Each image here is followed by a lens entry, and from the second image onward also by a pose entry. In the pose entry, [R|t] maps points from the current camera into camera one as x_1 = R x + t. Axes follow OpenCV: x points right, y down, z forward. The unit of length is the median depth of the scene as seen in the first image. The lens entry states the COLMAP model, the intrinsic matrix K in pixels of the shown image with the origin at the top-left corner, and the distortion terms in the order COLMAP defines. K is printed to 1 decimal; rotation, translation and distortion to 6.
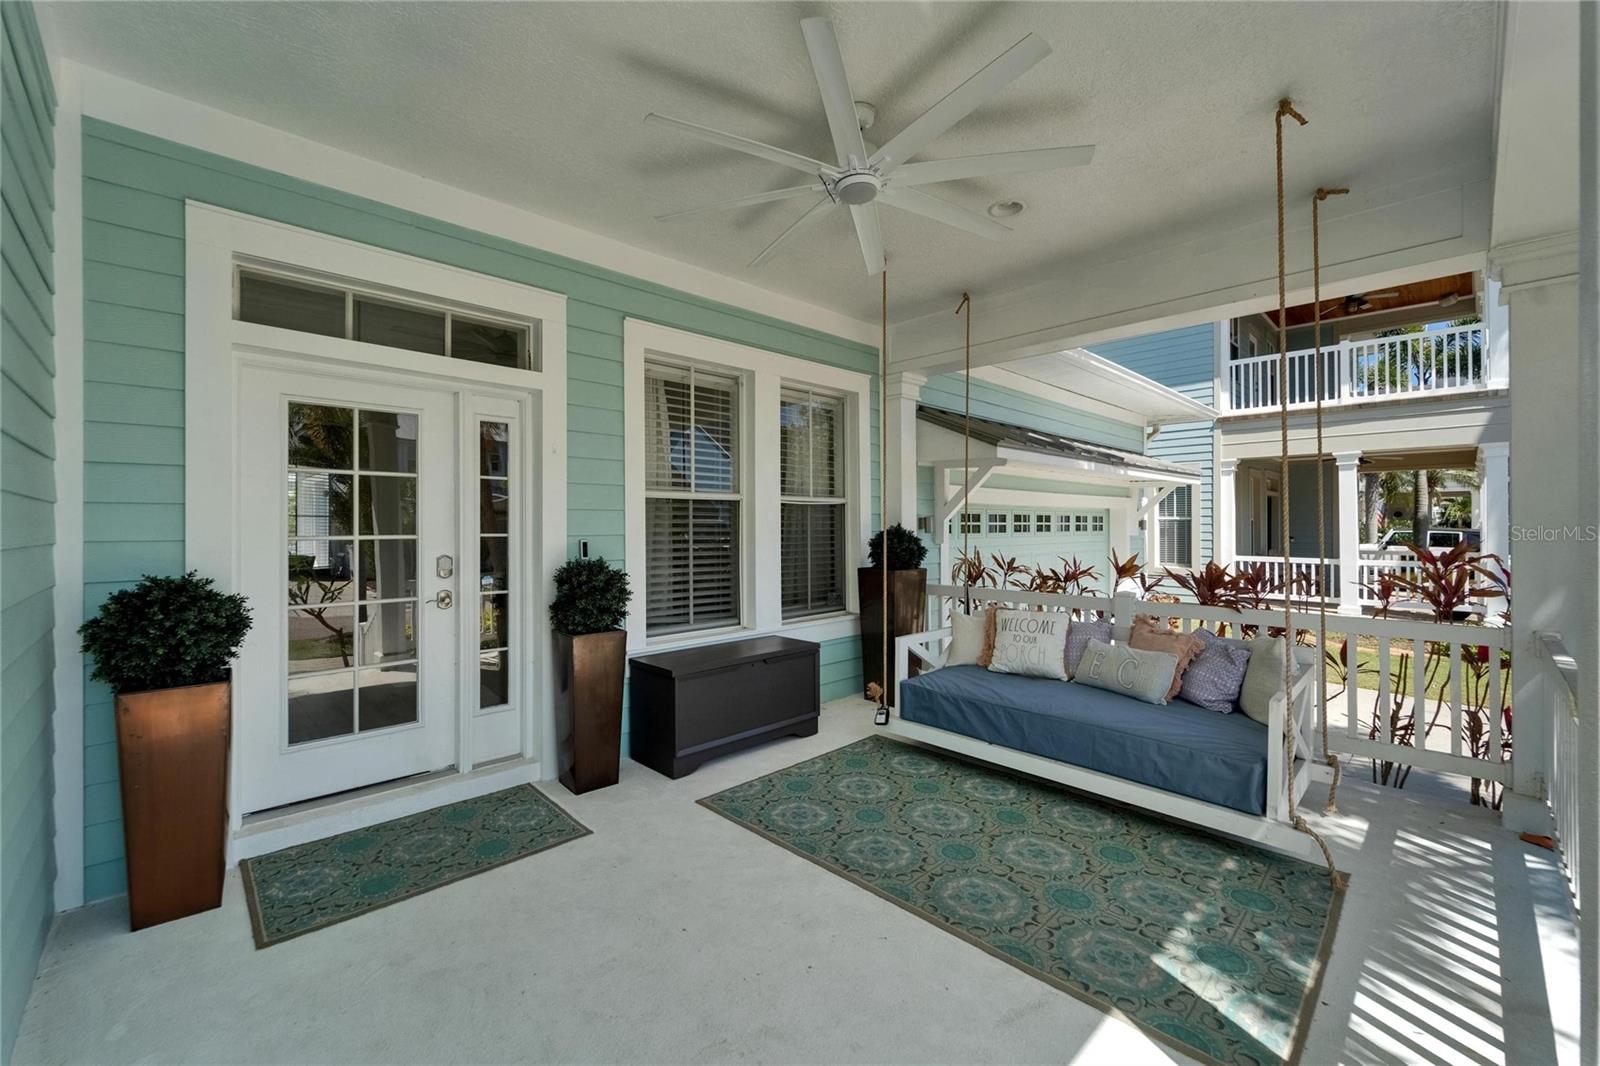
lens RADIAL K [[661.2, 0, 785.0], [0, 661.2, 524.9], [0, 0, 1]] dist [-0.000171, -0.000161]
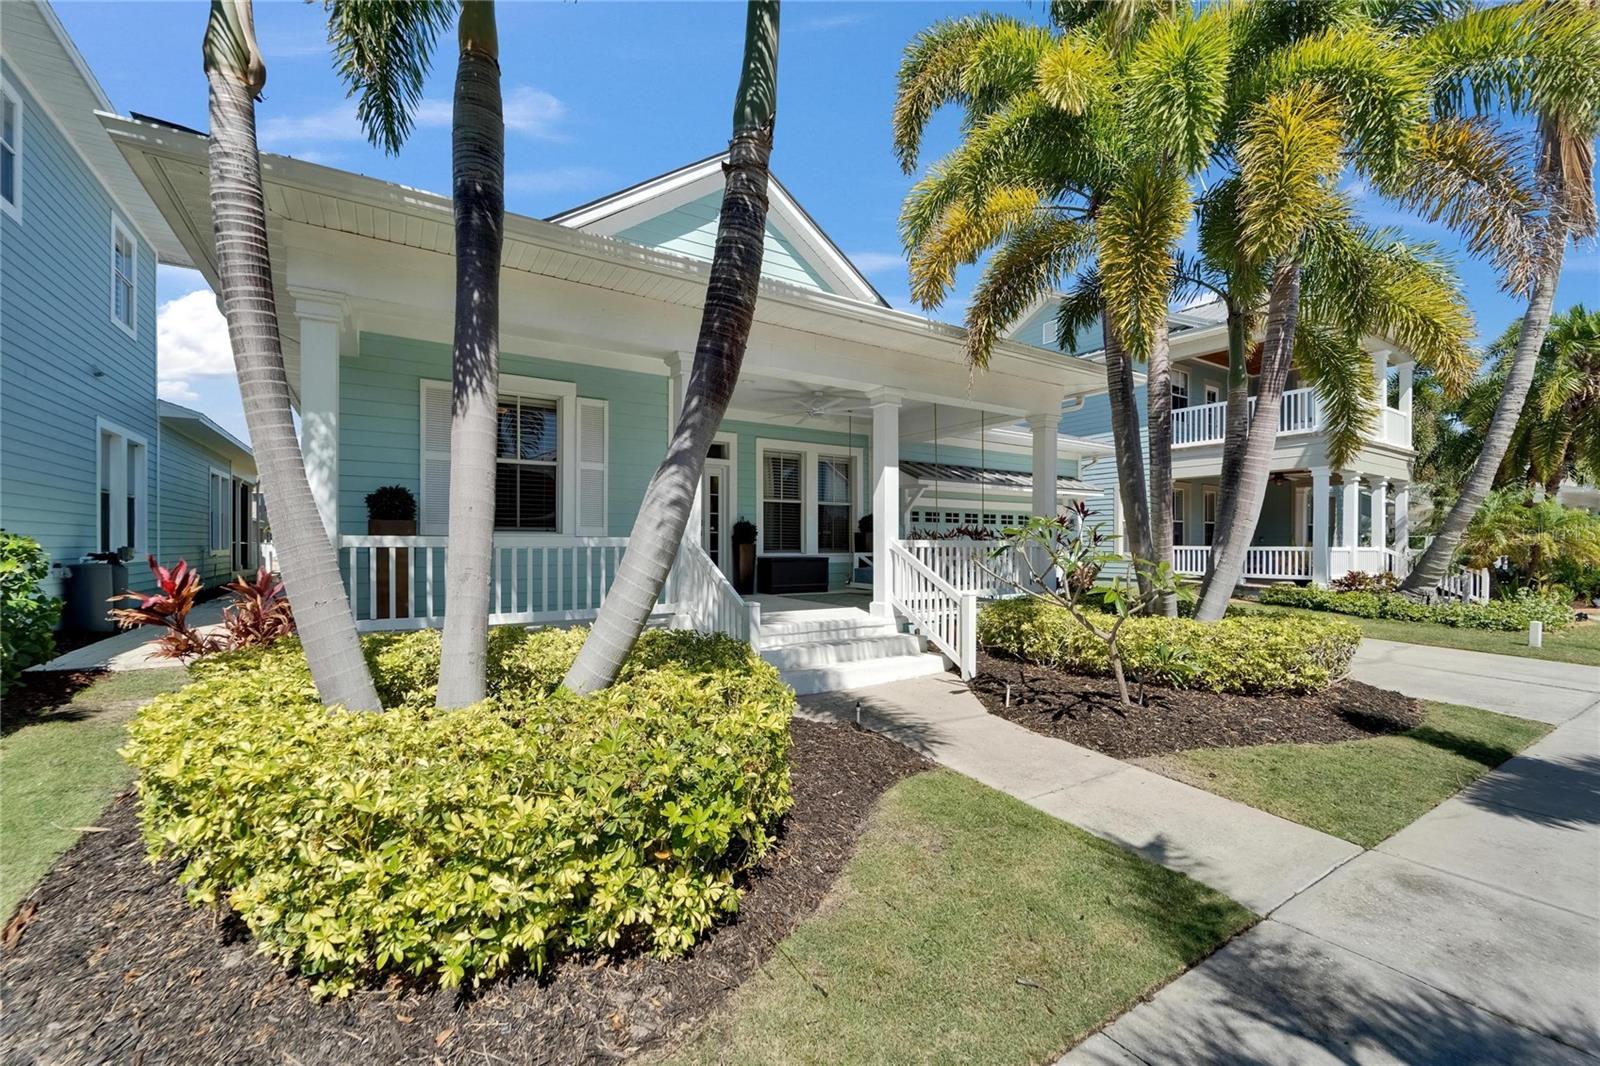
lens RADIAL K [[655.8, 0, 800.0], [0, 655.8, 538.0], [0, 0, 1]] dist [-0.002794, -0.000290]
pose [[0.983004, 0.002876, -0.183560, 0.512966], [-0.004249, 0.999966, -0.007091, 0.151379], [0.183534, 0.007750, 0.982983, -1.932684]]
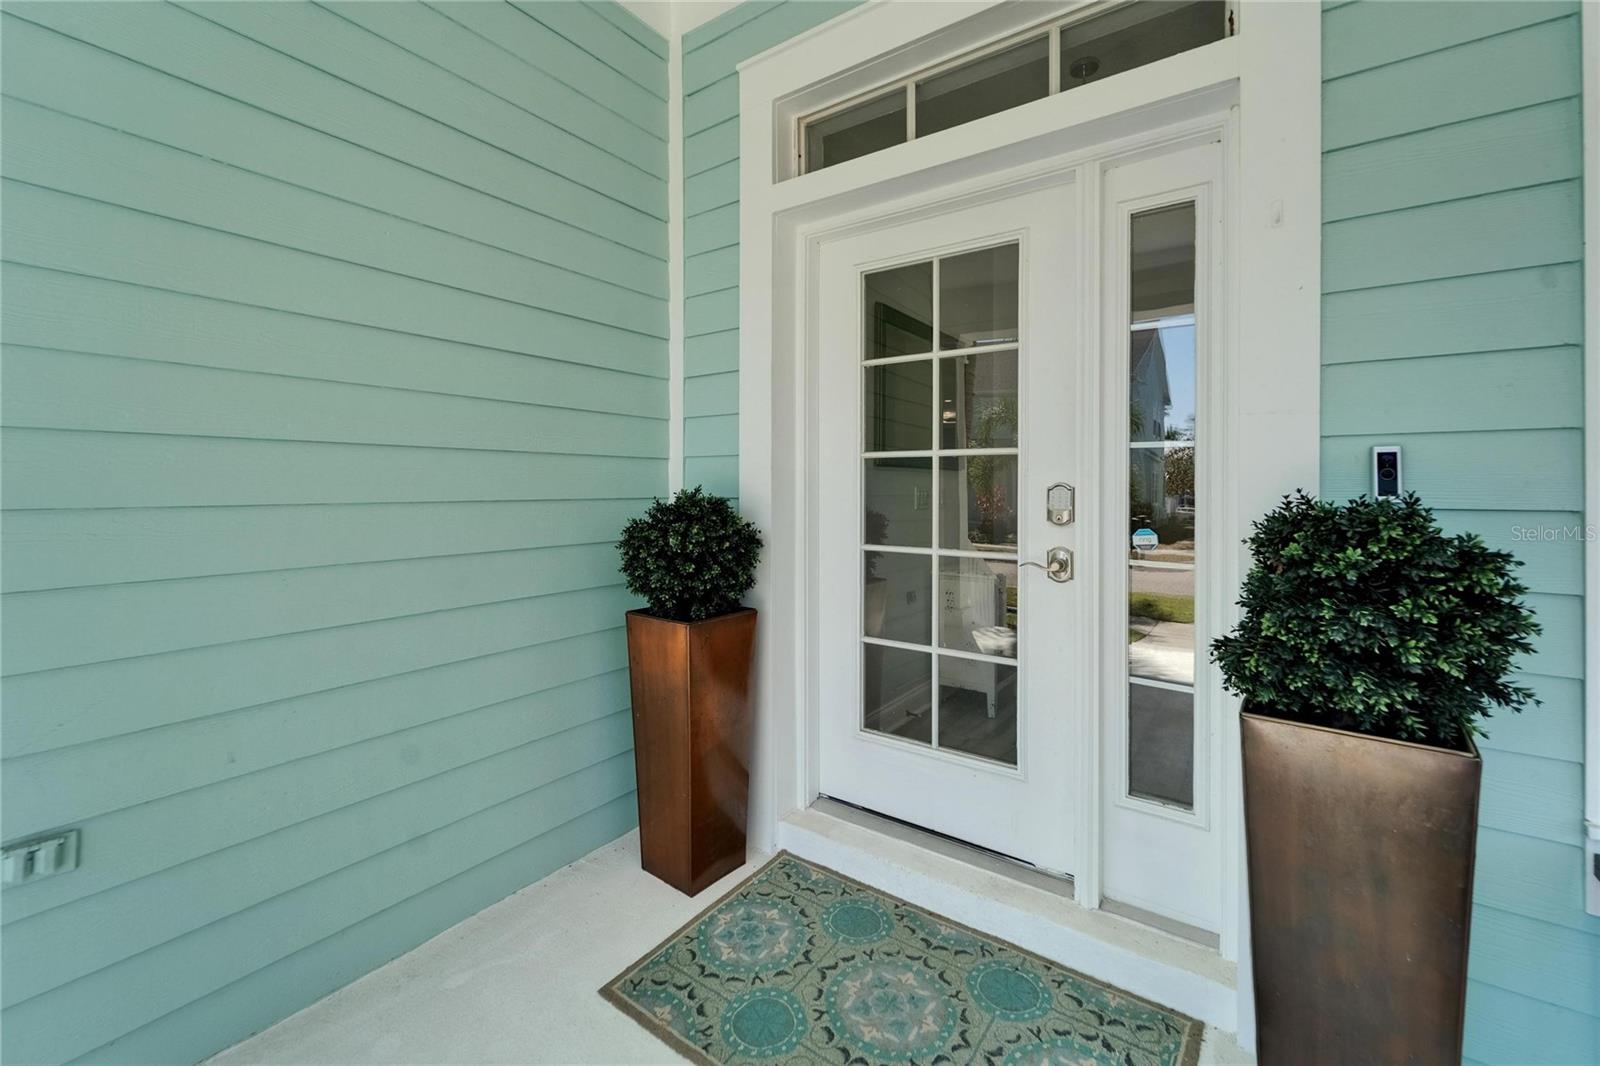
lens RADIAL K [[665.0, 0, 798.4], [0, 665.0, 486.6], [0, 0, 1]] dist [-0.000925, -0.000077]
pose [[0.192550, 0.001805, -0.981286, -0.017188], [-0.002311, 0.999996, 0.001386, 0.046764], [0.981284, 0.002001, 0.192553, 0.657381]]
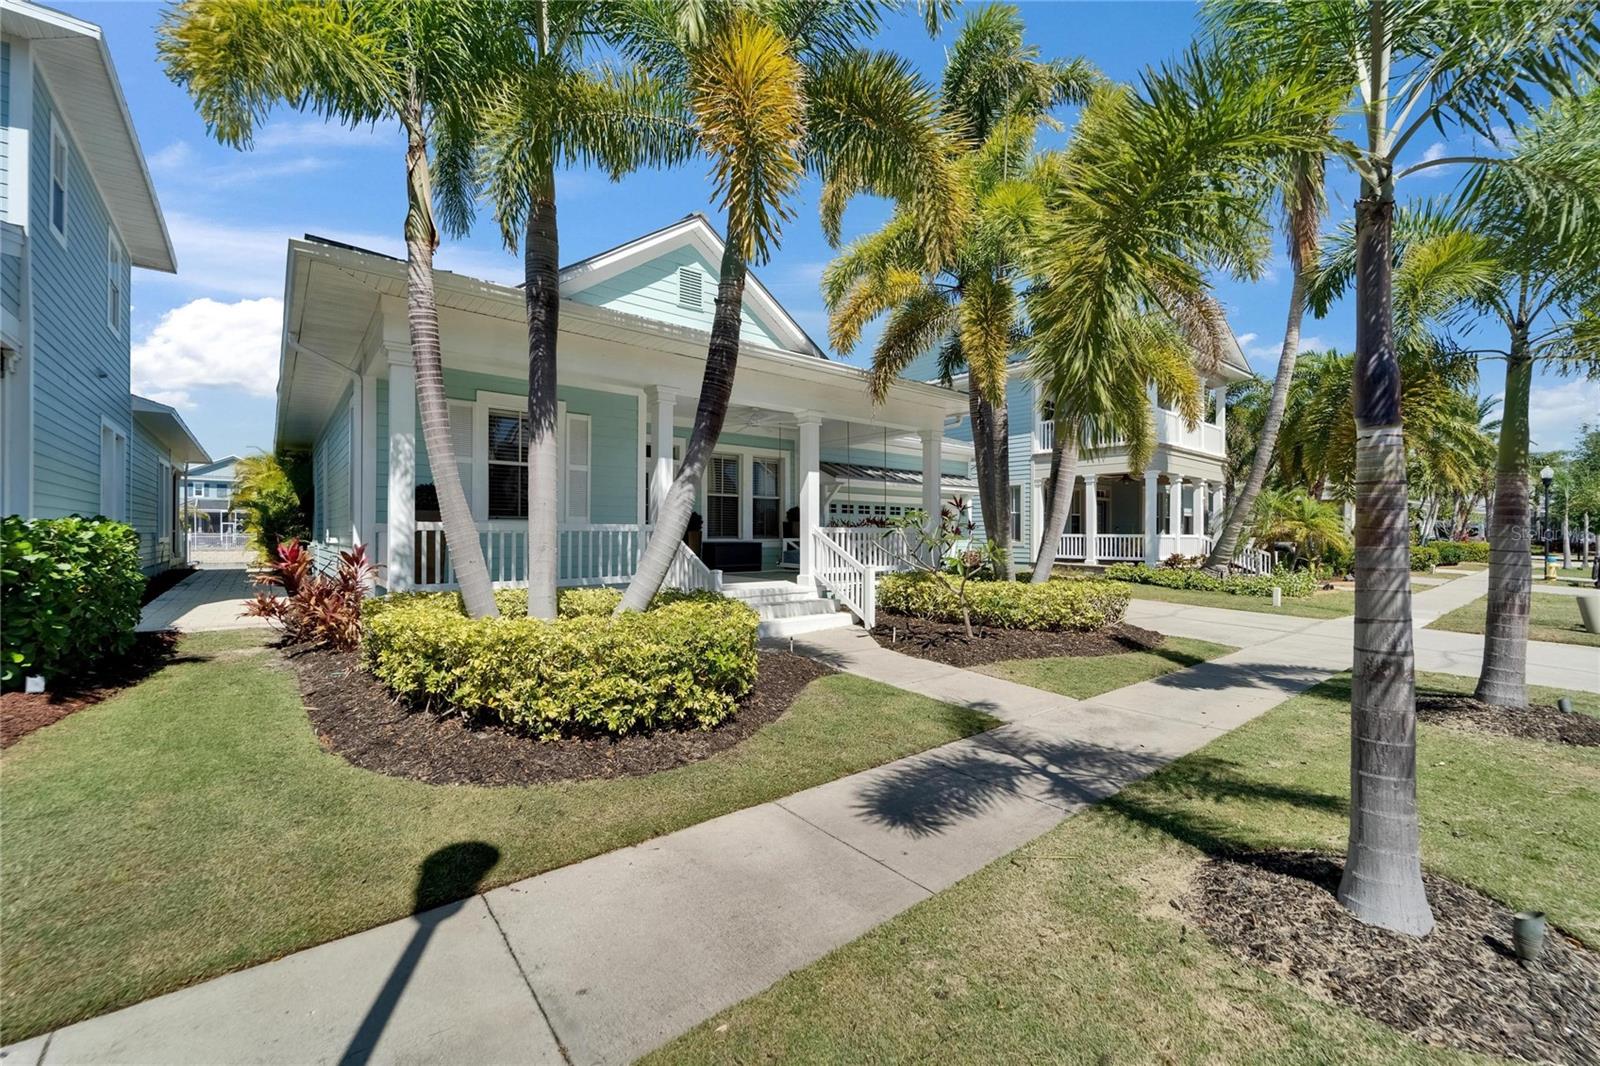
lens RADIAL K [[649.7, 0, 803.2], [0, 649.7, 533.2], [0, 0, 1]] dist [-0.022460, 0.000103]
pose [[0.998114, 0.005346, -0.061150, 0.537553], [-0.005334, 0.999986, 0.000368, 0.166401], [0.061151, -0.000041, 0.998129, -2.551415]]
